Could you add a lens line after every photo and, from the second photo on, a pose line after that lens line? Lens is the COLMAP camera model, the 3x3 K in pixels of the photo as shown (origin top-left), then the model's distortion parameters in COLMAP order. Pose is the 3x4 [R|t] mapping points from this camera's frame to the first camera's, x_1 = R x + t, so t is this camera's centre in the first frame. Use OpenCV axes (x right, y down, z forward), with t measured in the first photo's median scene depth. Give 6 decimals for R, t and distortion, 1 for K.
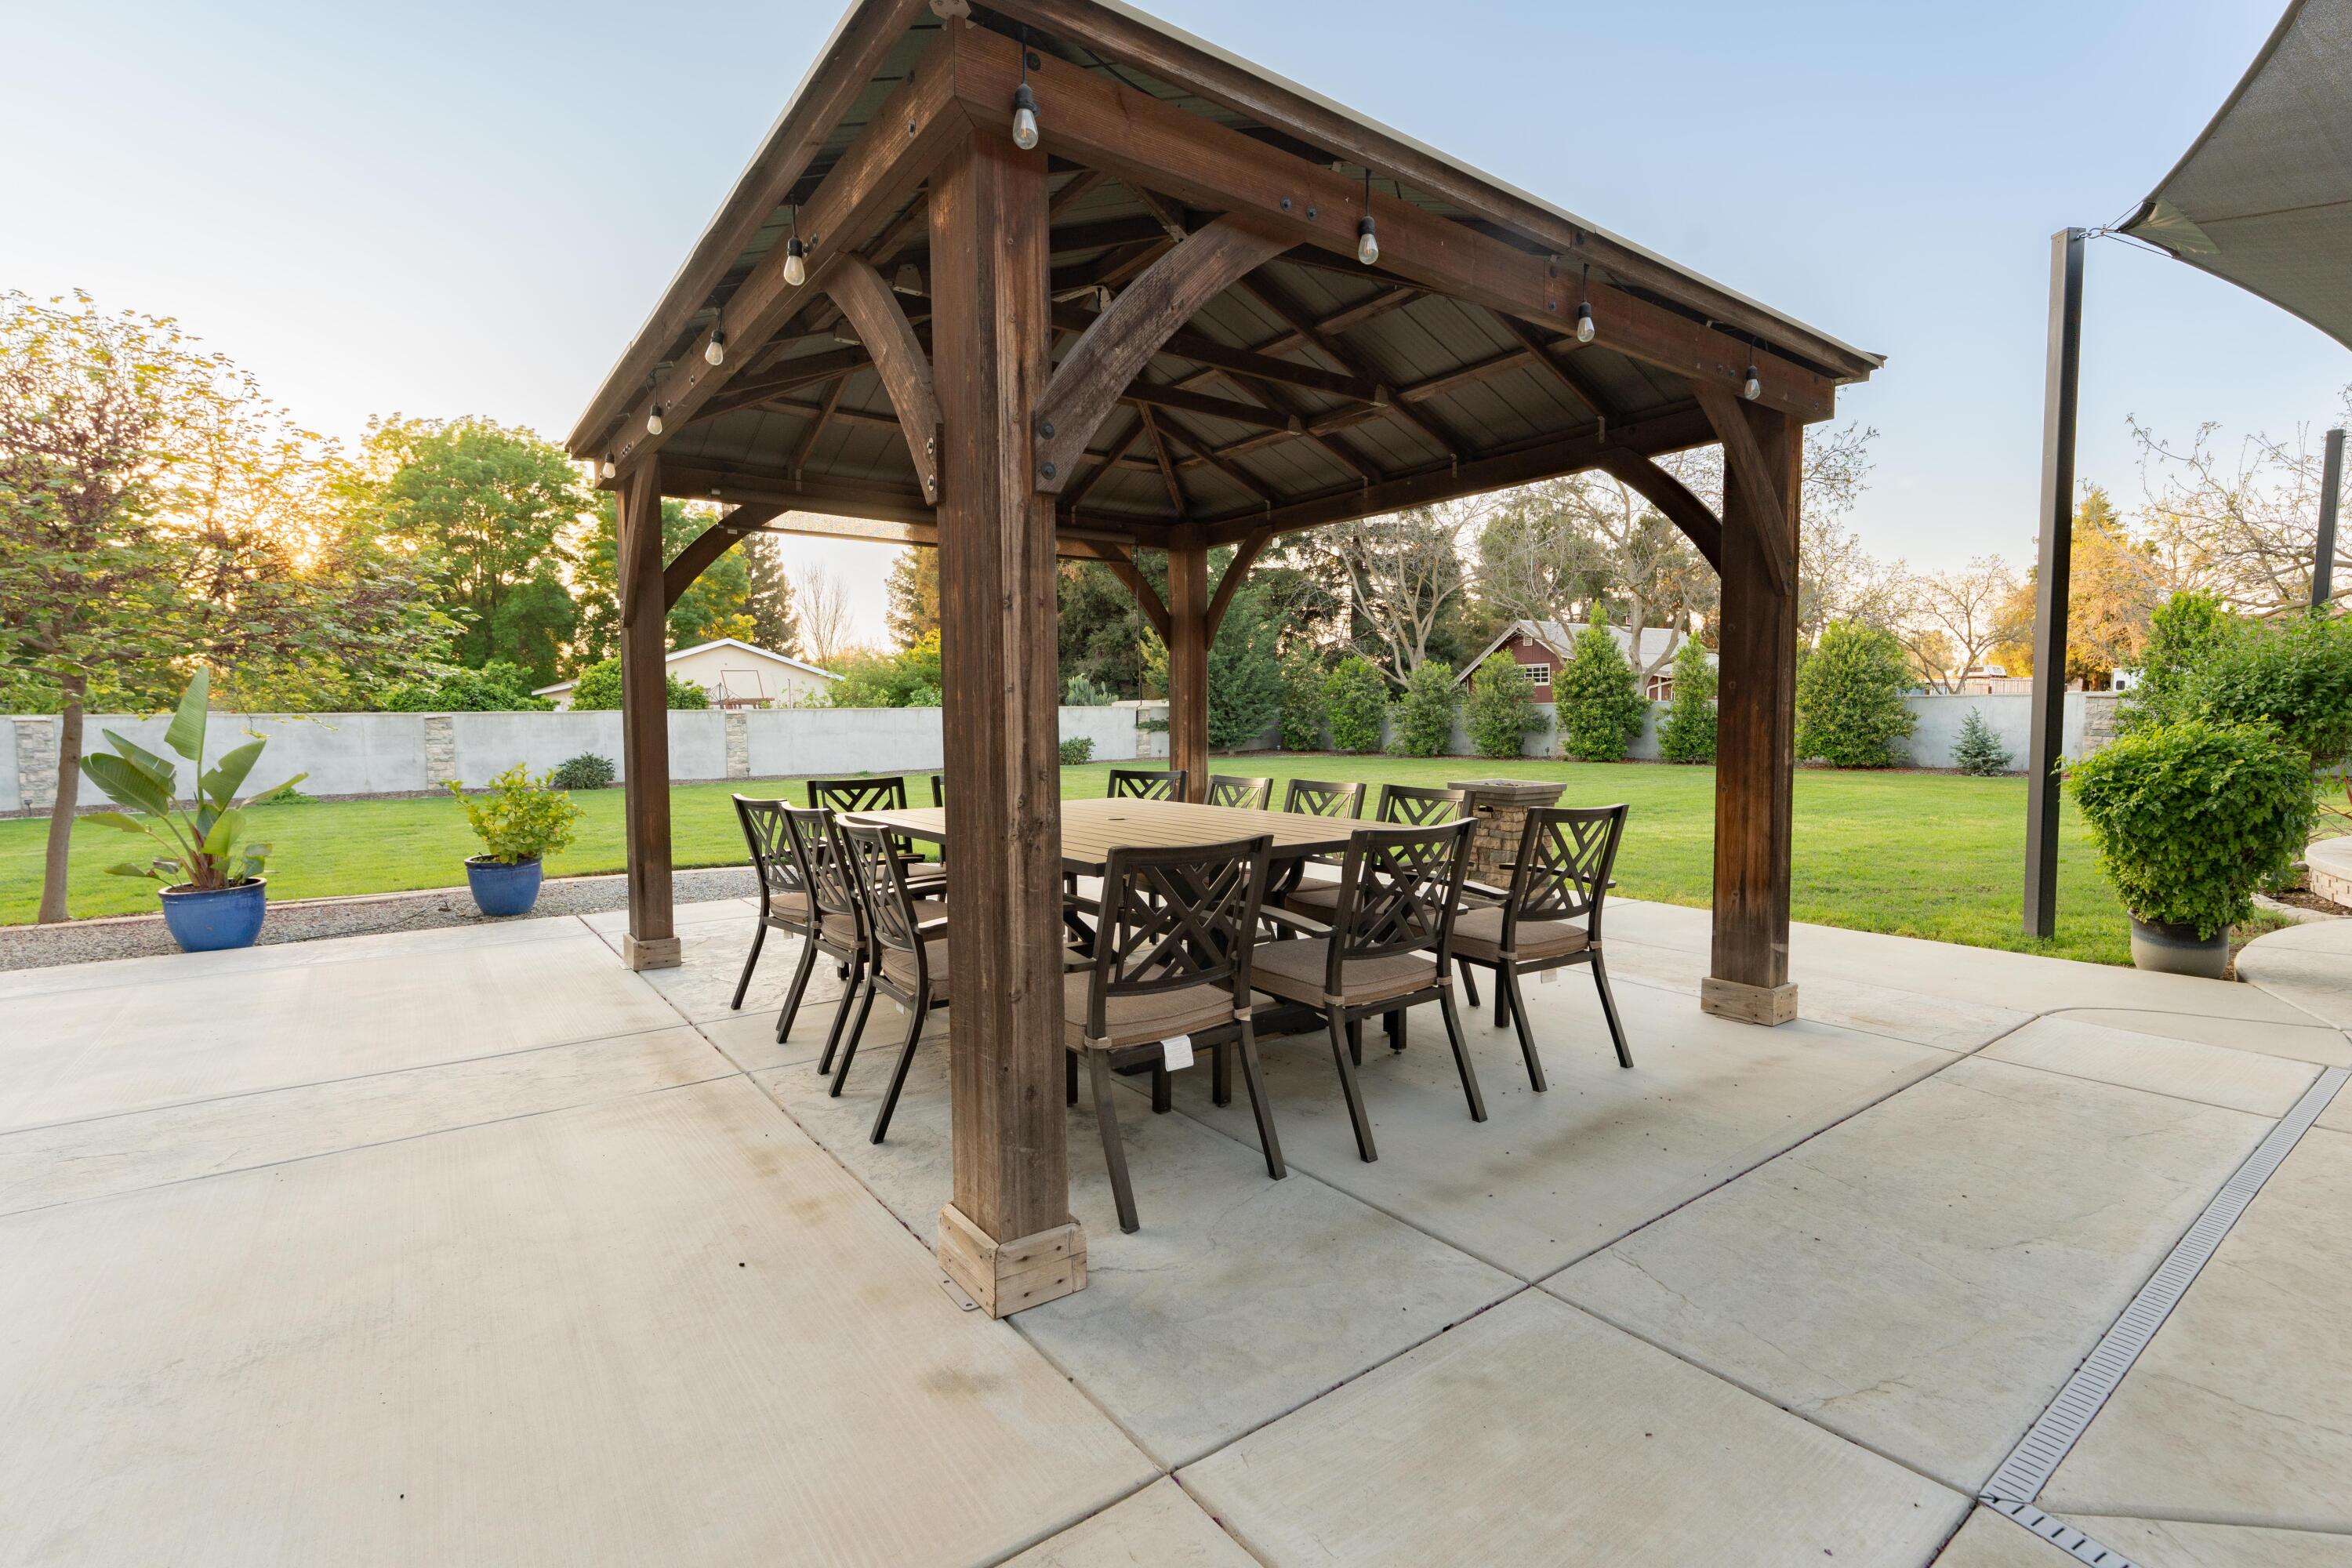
lens RADIAL K [[1075.9, 0, 1218.0], [0, 1075.9, 778.8], [0, 0, 1]] dist [-0.001637, -0.000380]
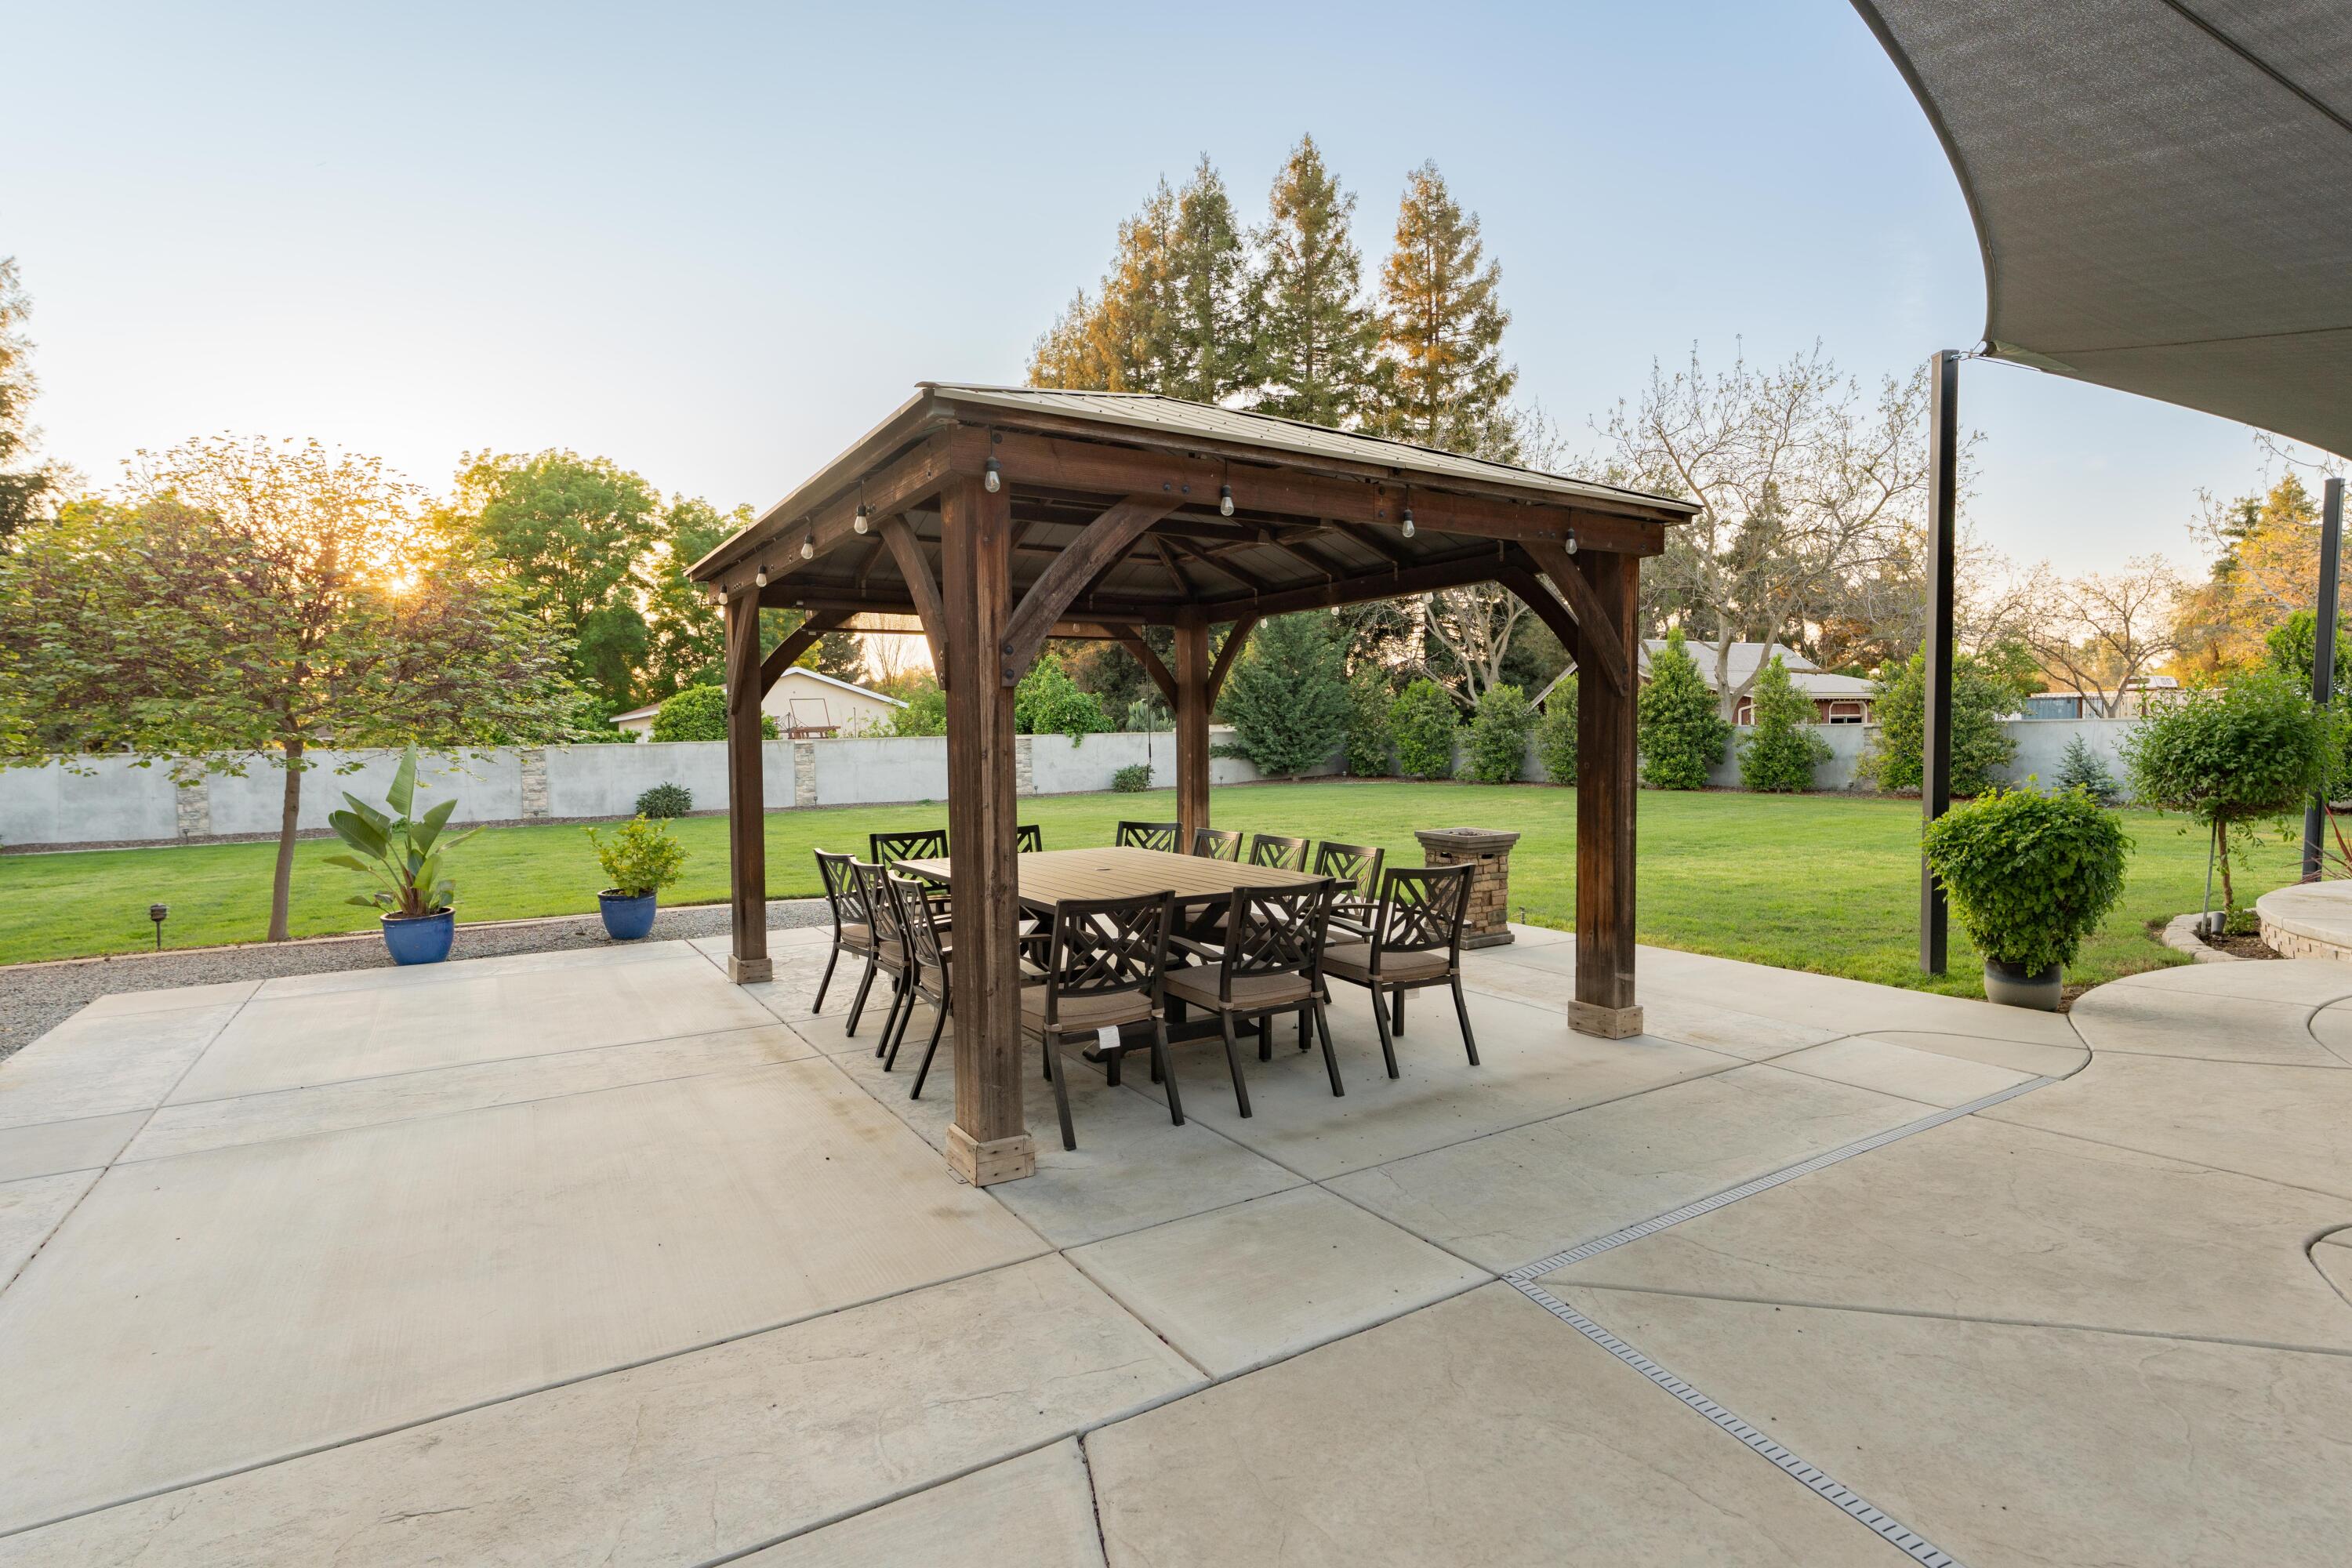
lens RADIAL K [[1150.9, 0, 1189.0], [0, 1150.9, 786.0], [0, 0, 1]] dist [-0.001140, -0.000726]
pose [[0.995387, -0.001614, -0.095928, 0.132358], [0.000456, 0.999927, -0.012092, -0.042973], [0.095941, 0.011992, 0.995315, -0.338170]]
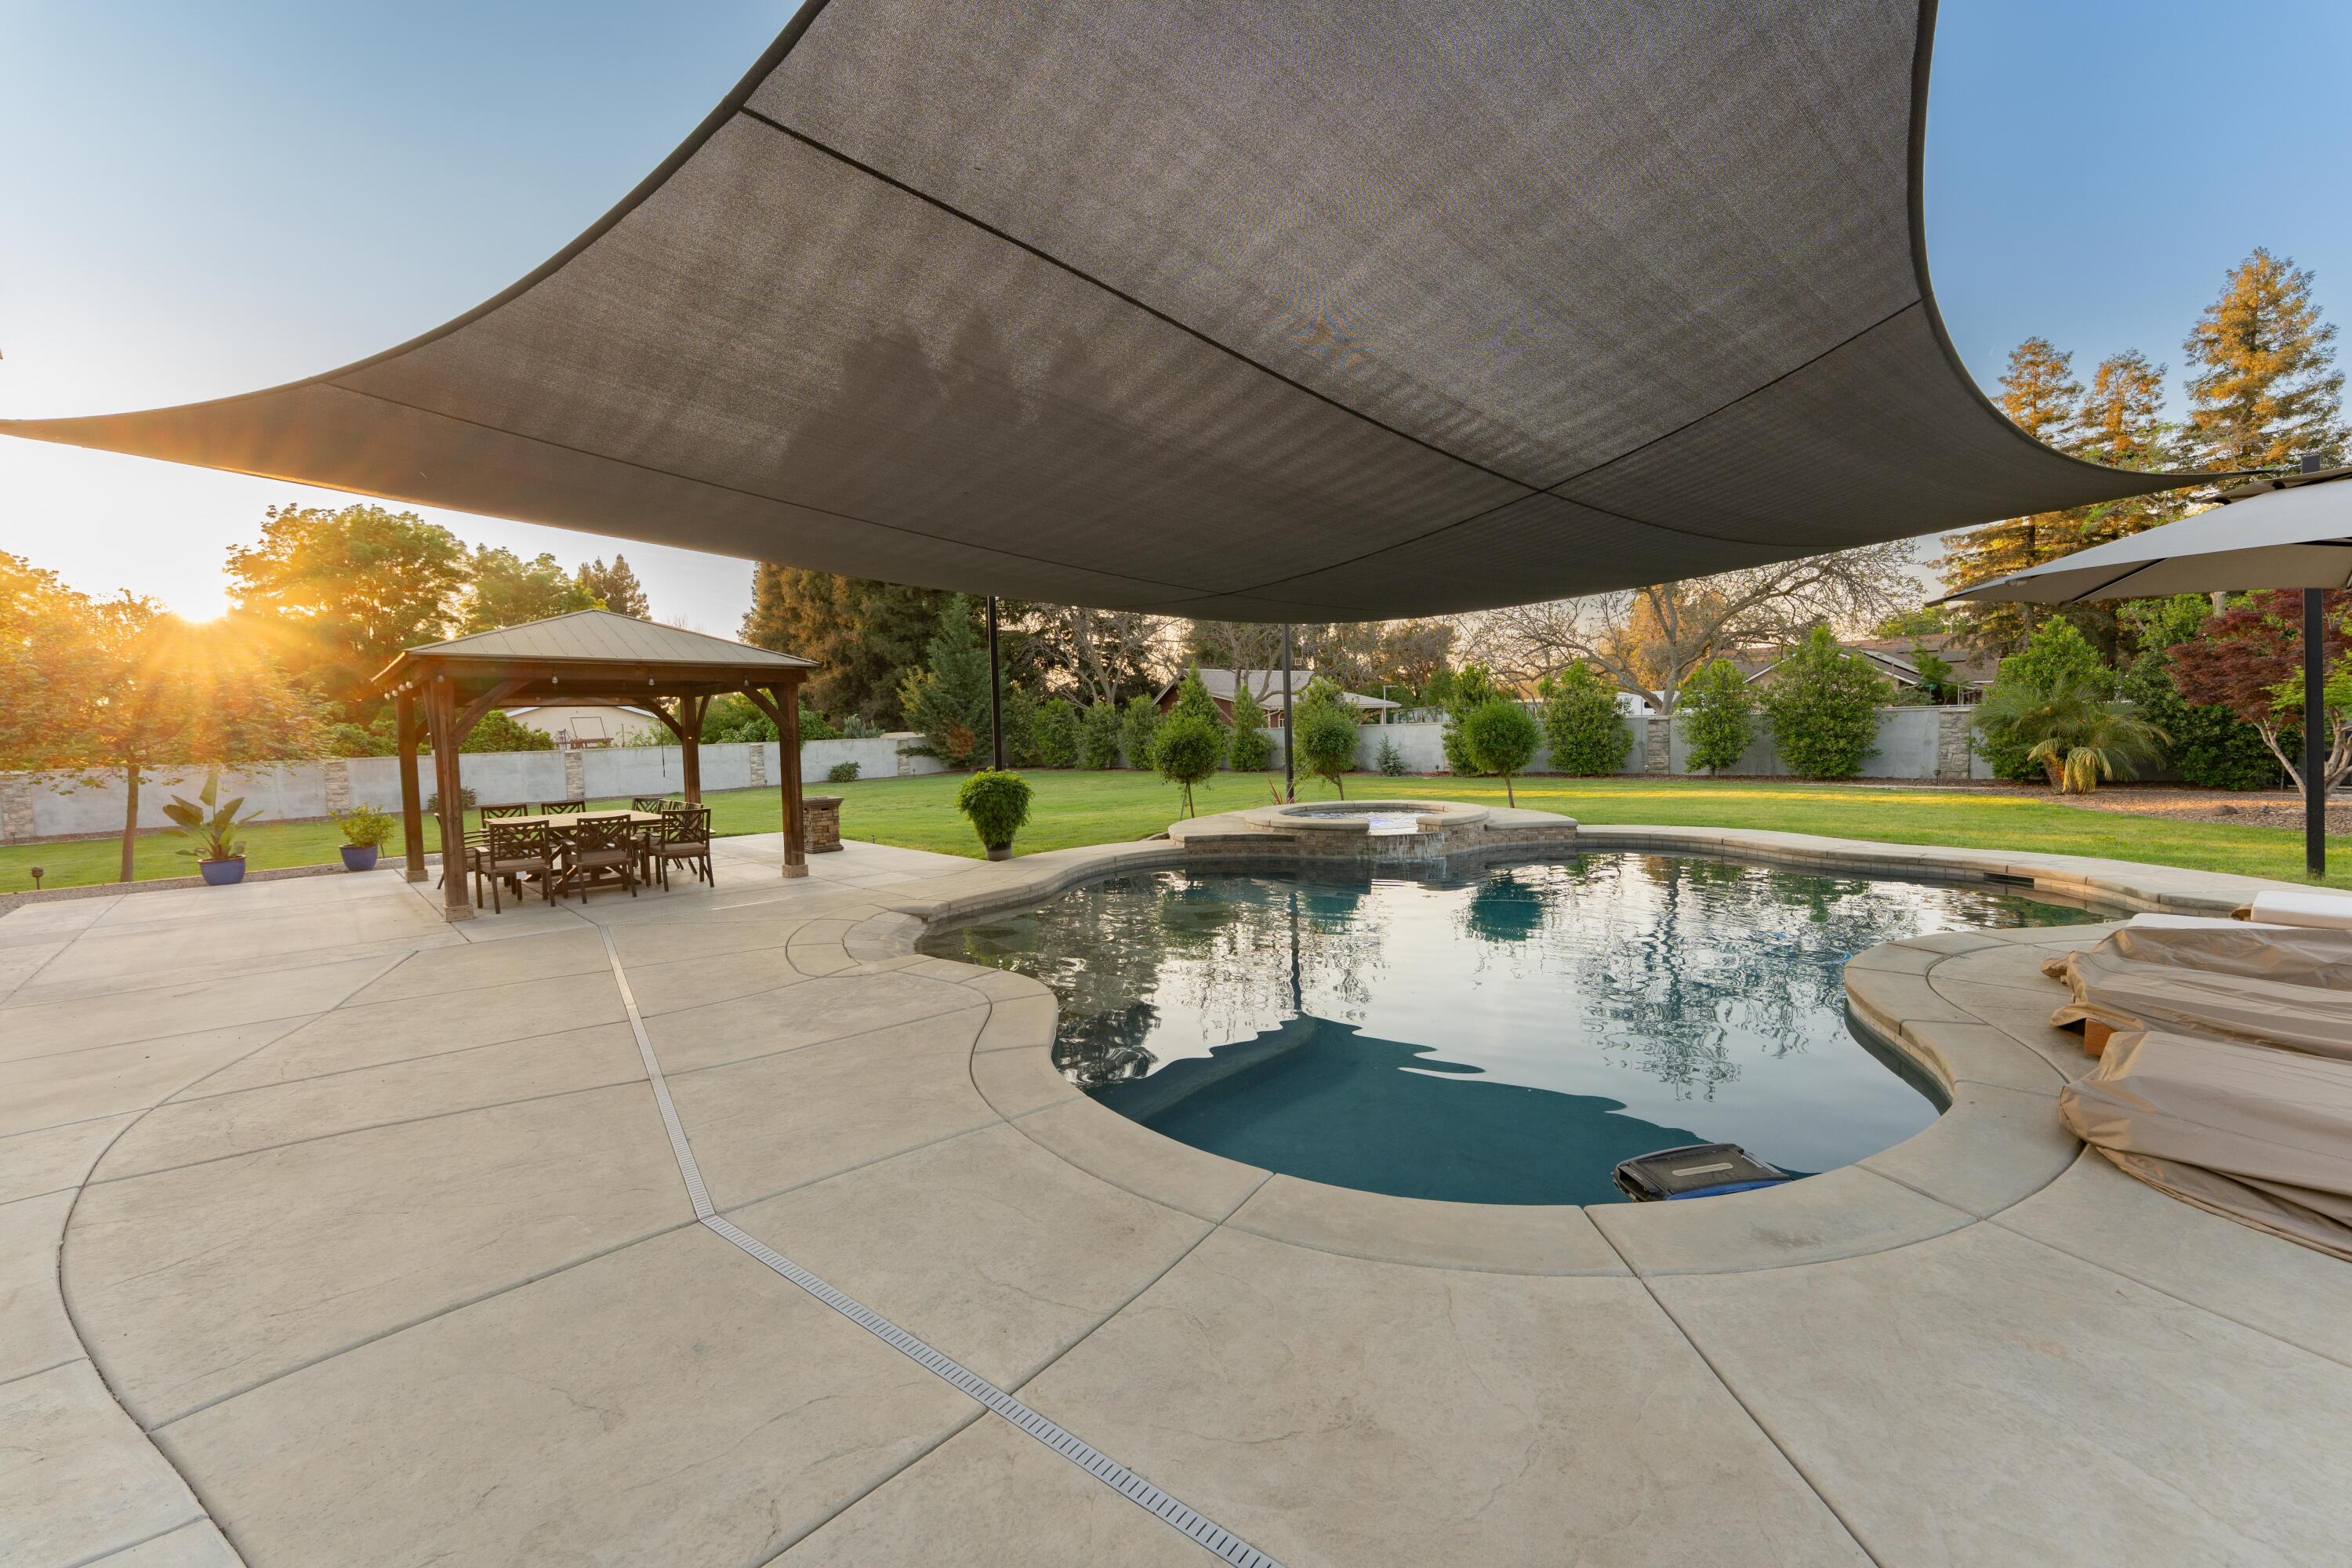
lens RADIAL K [[925.4, 0, 1176.0], [0, 925.4, 784.0], [0, 0, 1]] dist [0.000884, 0.000356]
pose [[0.994184, -0.028187, 0.103938, 1.190960], [0.028093, 0.999603, 0.002367, -0.013730], [-0.103963, 0.000566, 0.994581, -1.569378]]
